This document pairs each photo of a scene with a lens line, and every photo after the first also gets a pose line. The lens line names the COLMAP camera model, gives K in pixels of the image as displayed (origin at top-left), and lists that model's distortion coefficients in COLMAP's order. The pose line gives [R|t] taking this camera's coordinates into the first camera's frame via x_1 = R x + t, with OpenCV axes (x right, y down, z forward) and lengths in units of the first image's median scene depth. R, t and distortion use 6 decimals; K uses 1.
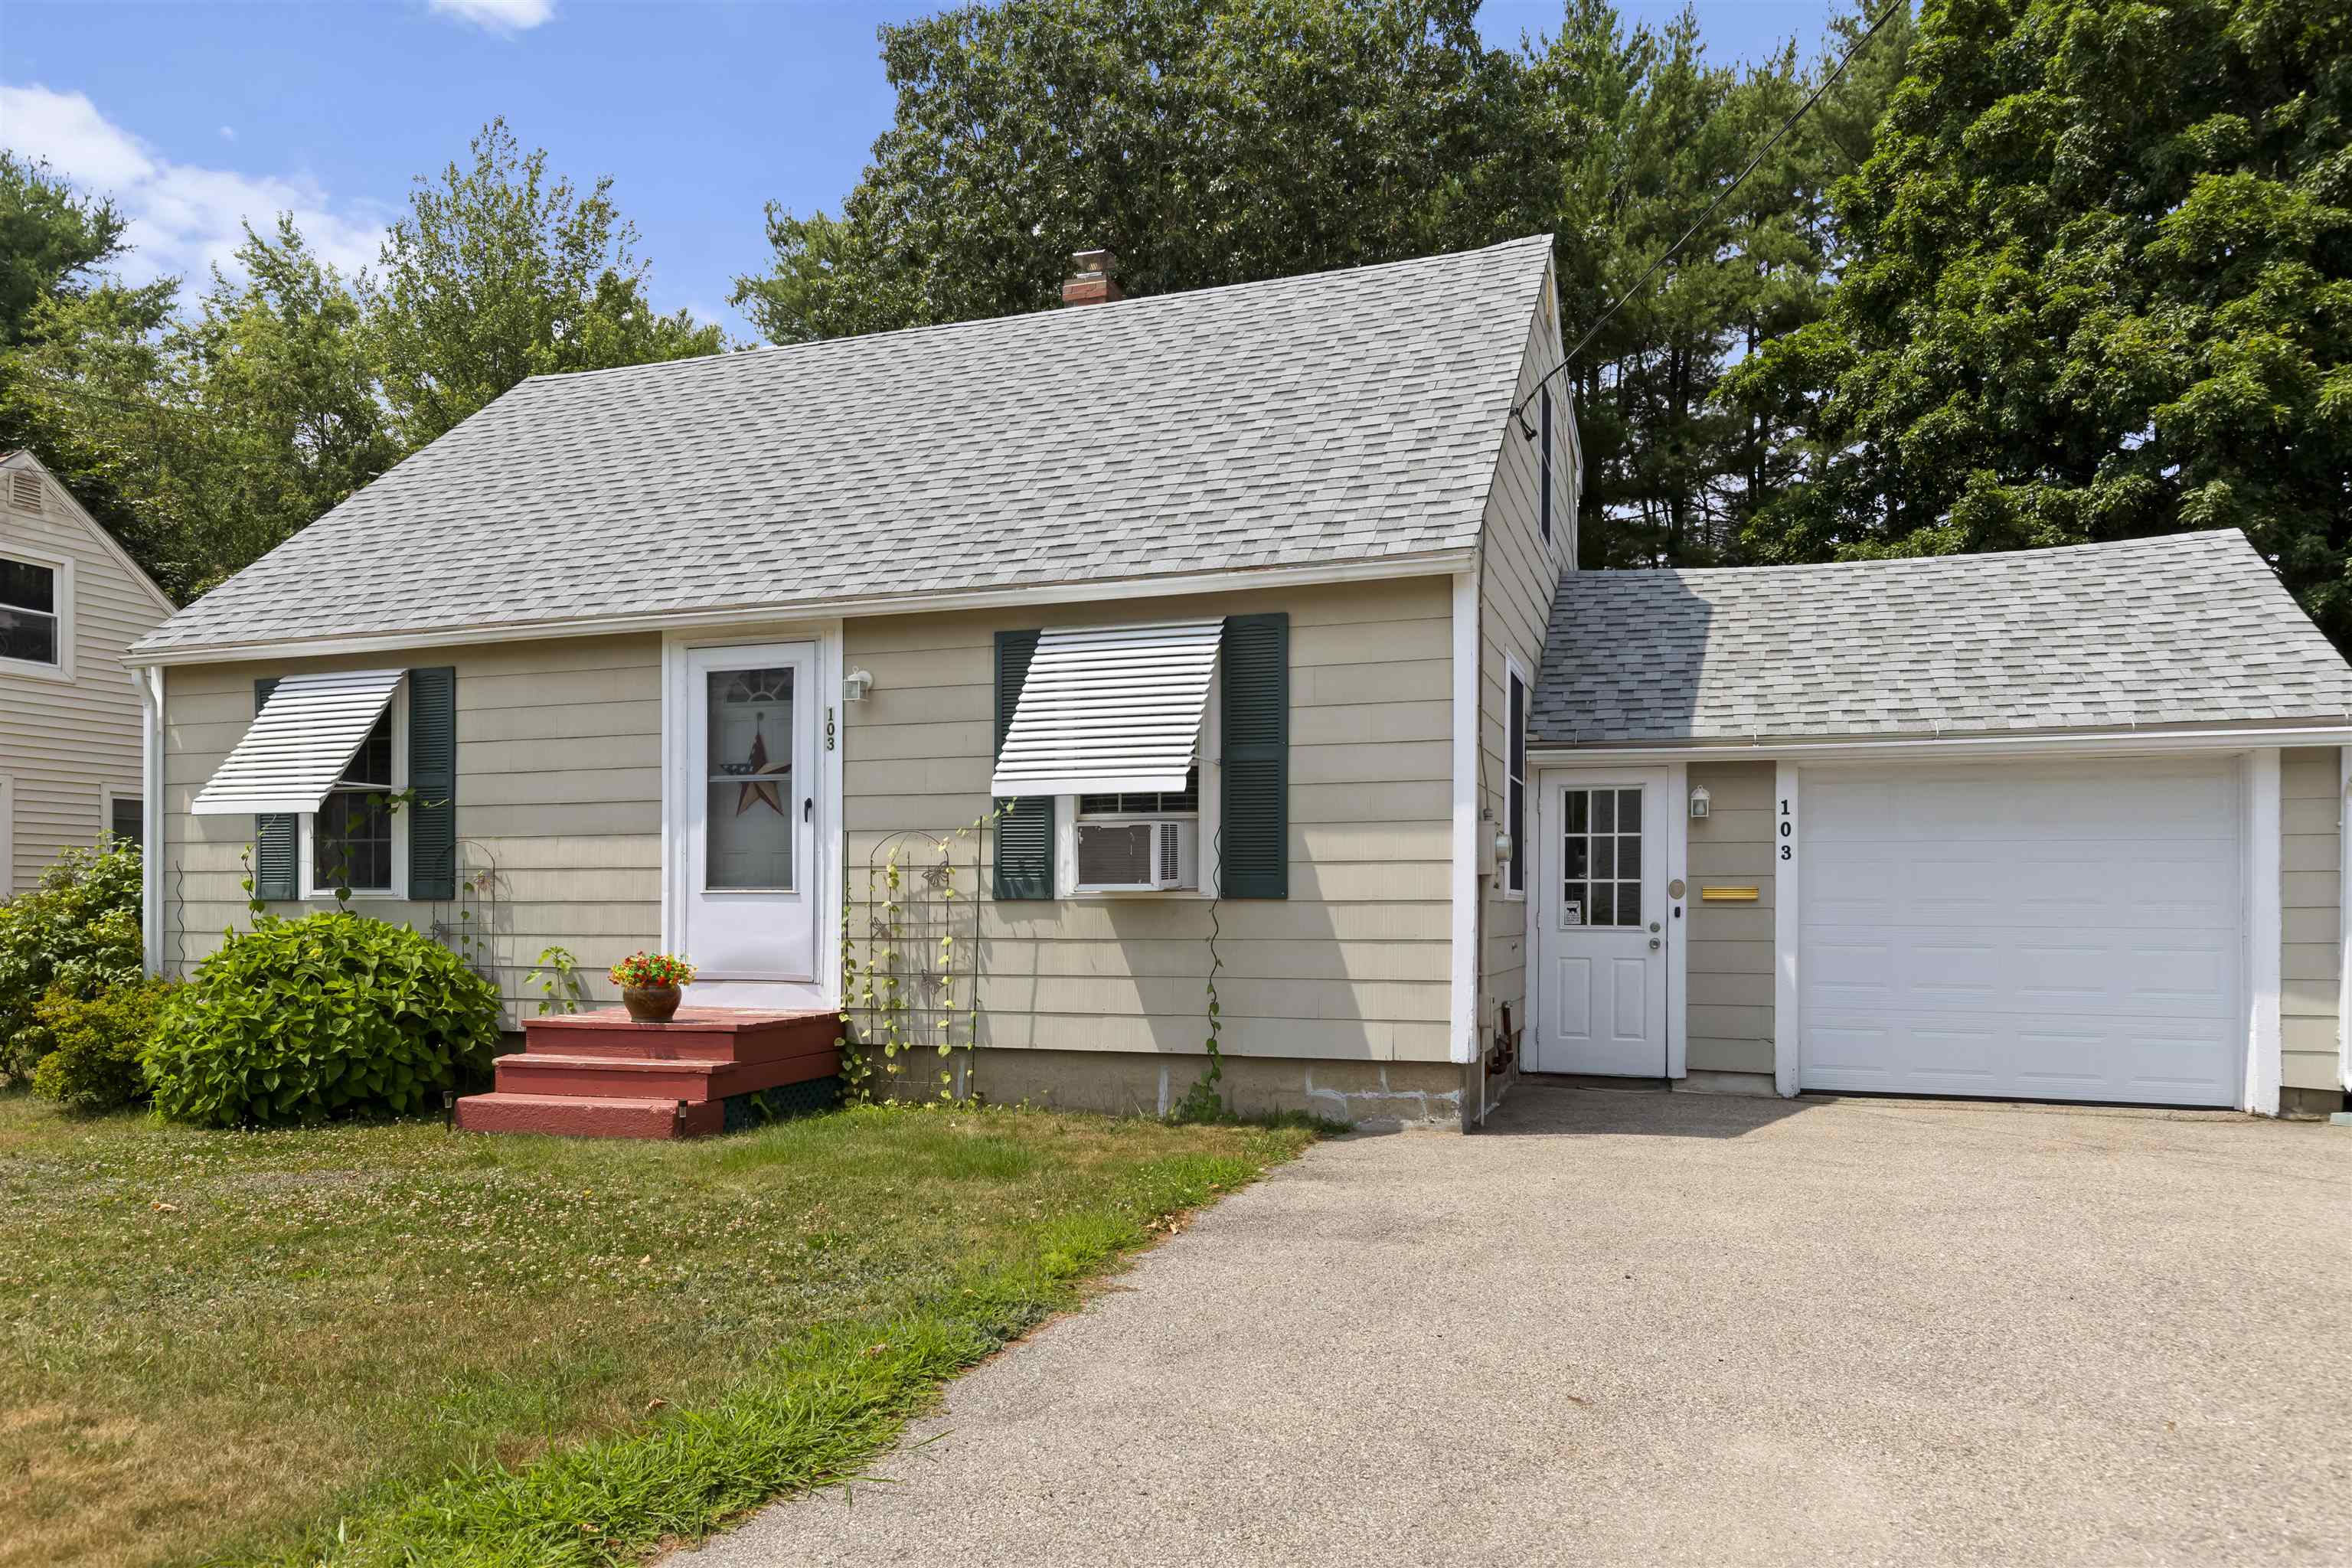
lens RADIAL K [[1541.7, 0, 1179.9], [0, 1541.7, 908.4], [0, 0, 1]] dist [-0.000542, 0.000878]
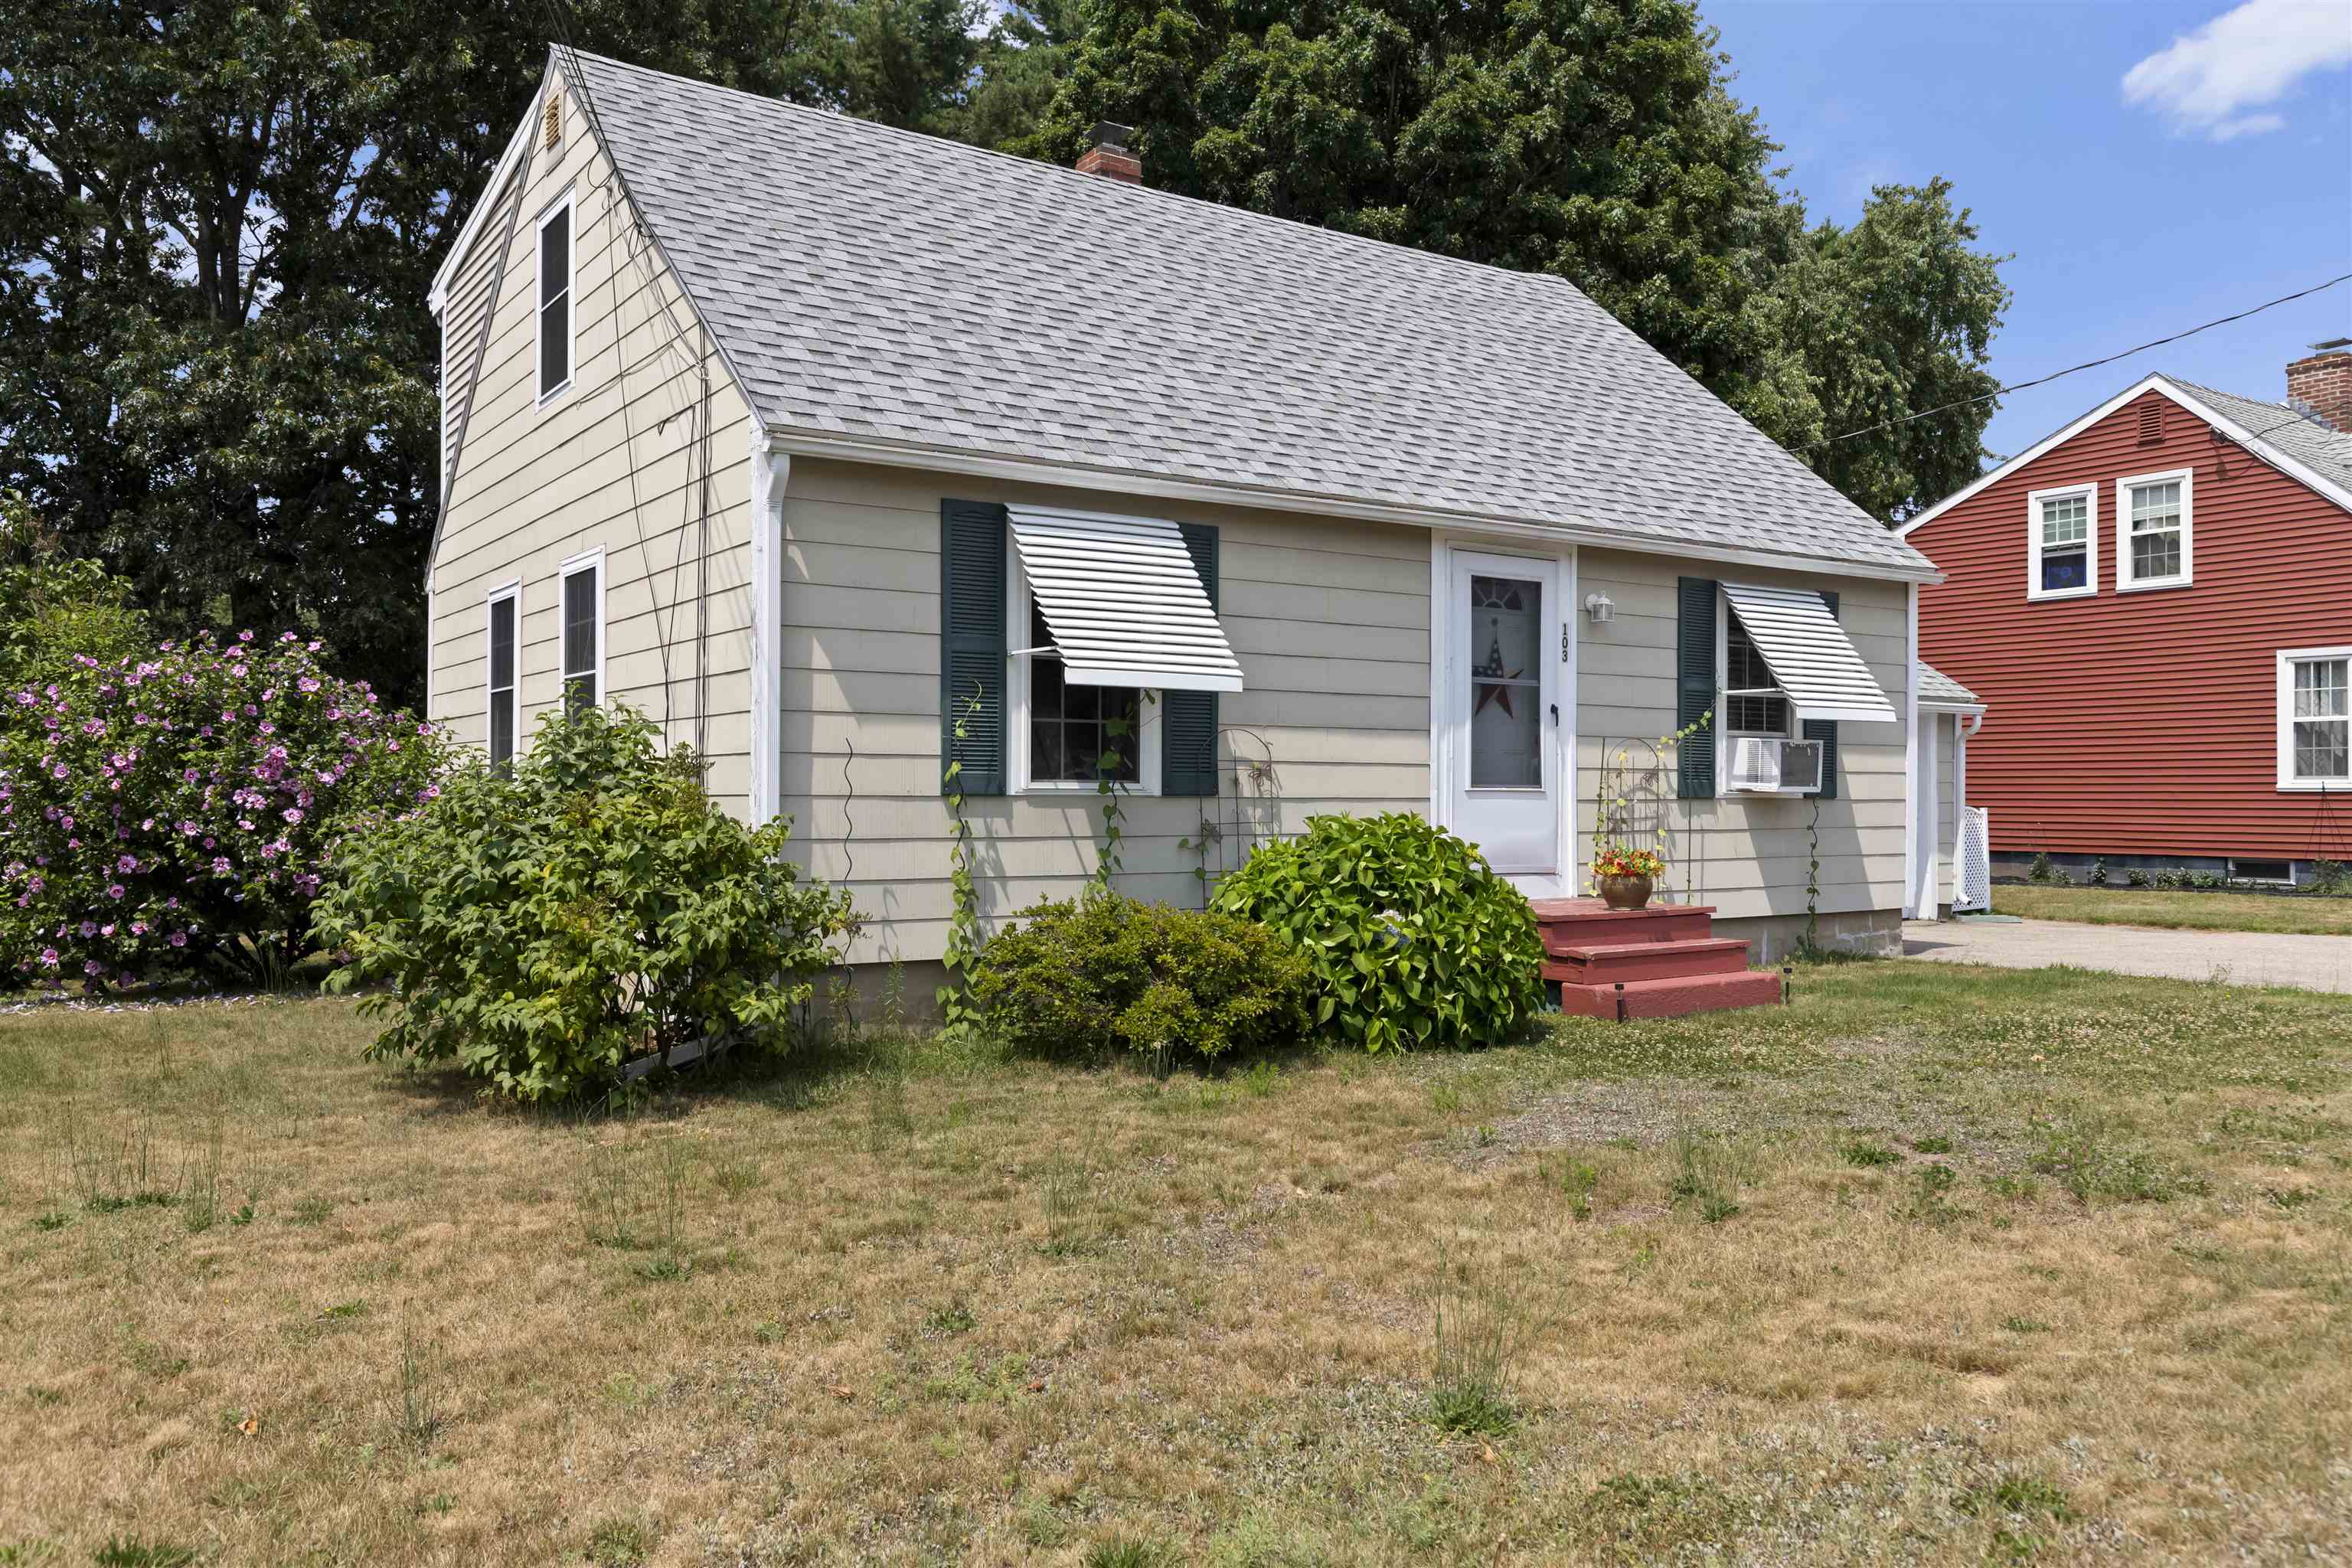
lens RADIAL K [[1789.3, 0, 1176.2], [0, 1789.3, 784.4], [0, 0, 1]] dist [-0.005360, -0.000921]
pose [[0.600976, 0.008755, 0.799219, -1.362756], [0.000191, 0.999938, -0.011097, -0.001006], [-0.799267, 0.006821, 0.600937, 0.438382]]
